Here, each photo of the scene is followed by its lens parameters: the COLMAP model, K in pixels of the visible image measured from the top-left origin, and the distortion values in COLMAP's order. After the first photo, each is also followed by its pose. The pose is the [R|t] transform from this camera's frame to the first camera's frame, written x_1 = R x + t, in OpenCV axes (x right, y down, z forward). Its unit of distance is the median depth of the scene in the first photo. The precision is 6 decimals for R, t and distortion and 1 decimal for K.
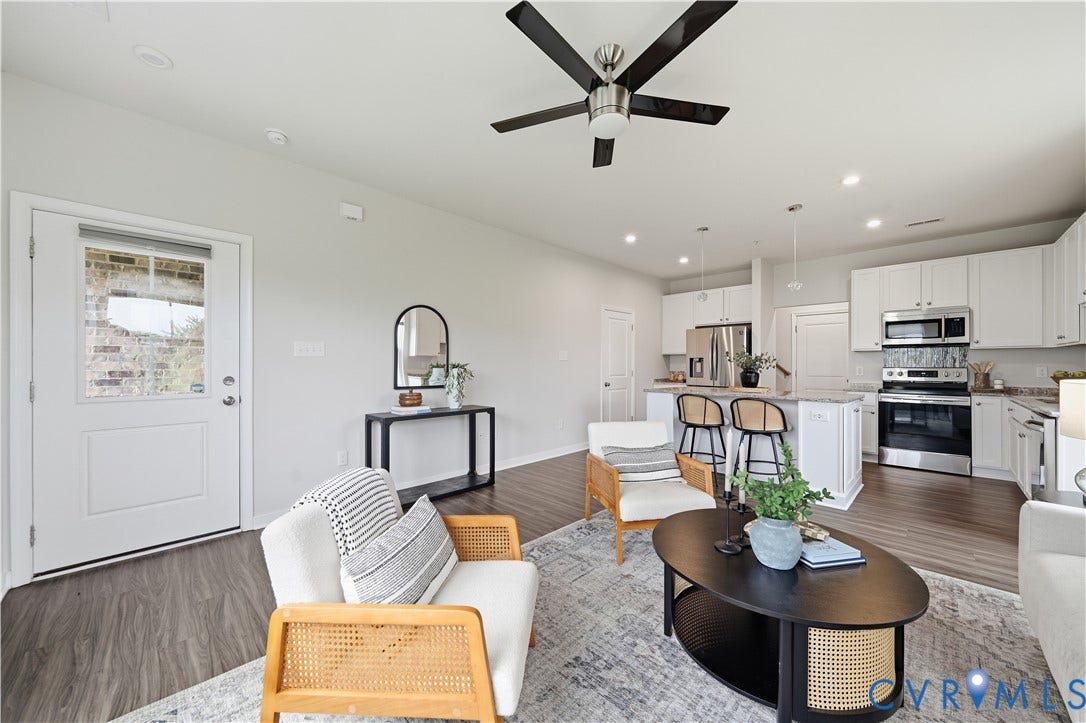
lens RADIAL K [[384.9, 0, 543.0], [0, 384.9, 361.5], [0, 0, 1]] dist [-0.000962, -0.000040]
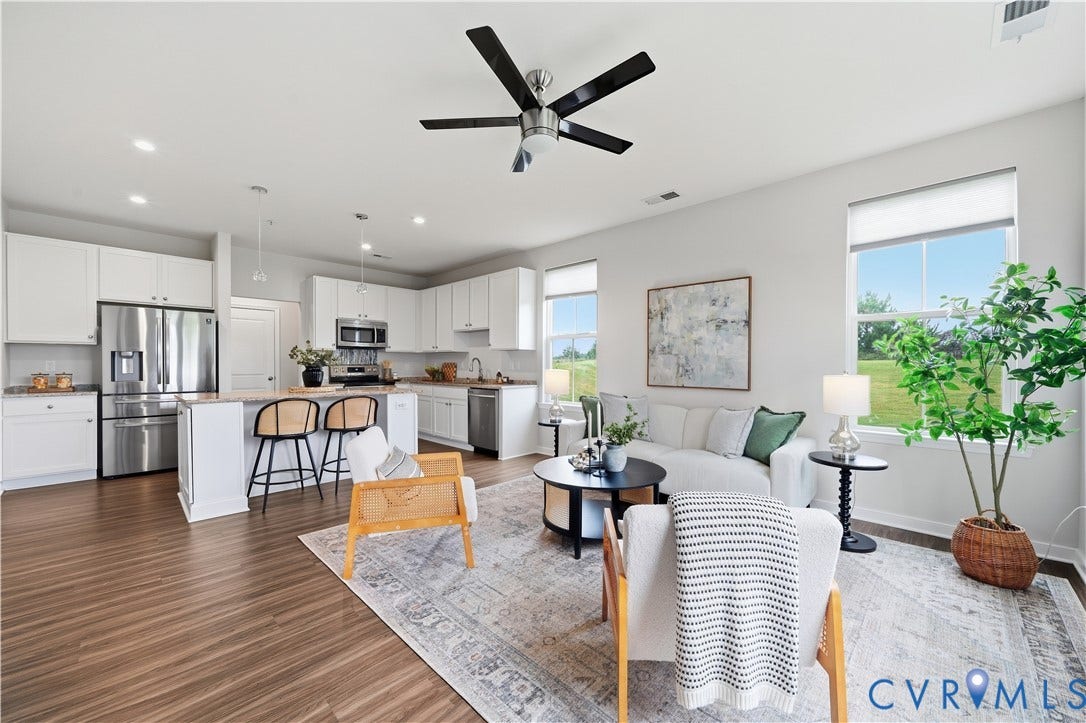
lens RADIAL K [[411.4, 0, 543.0], [0, 411.4, 361.5], [0, 0, 1]] dist [0.000274, 0.000037]
pose [[-0.014271, 0.006331, 0.999878, -0.446611], [-0.013578, 0.999887, -0.006525, 0.005790], [-0.999806, -0.013670, -0.014184, 0.446032]]
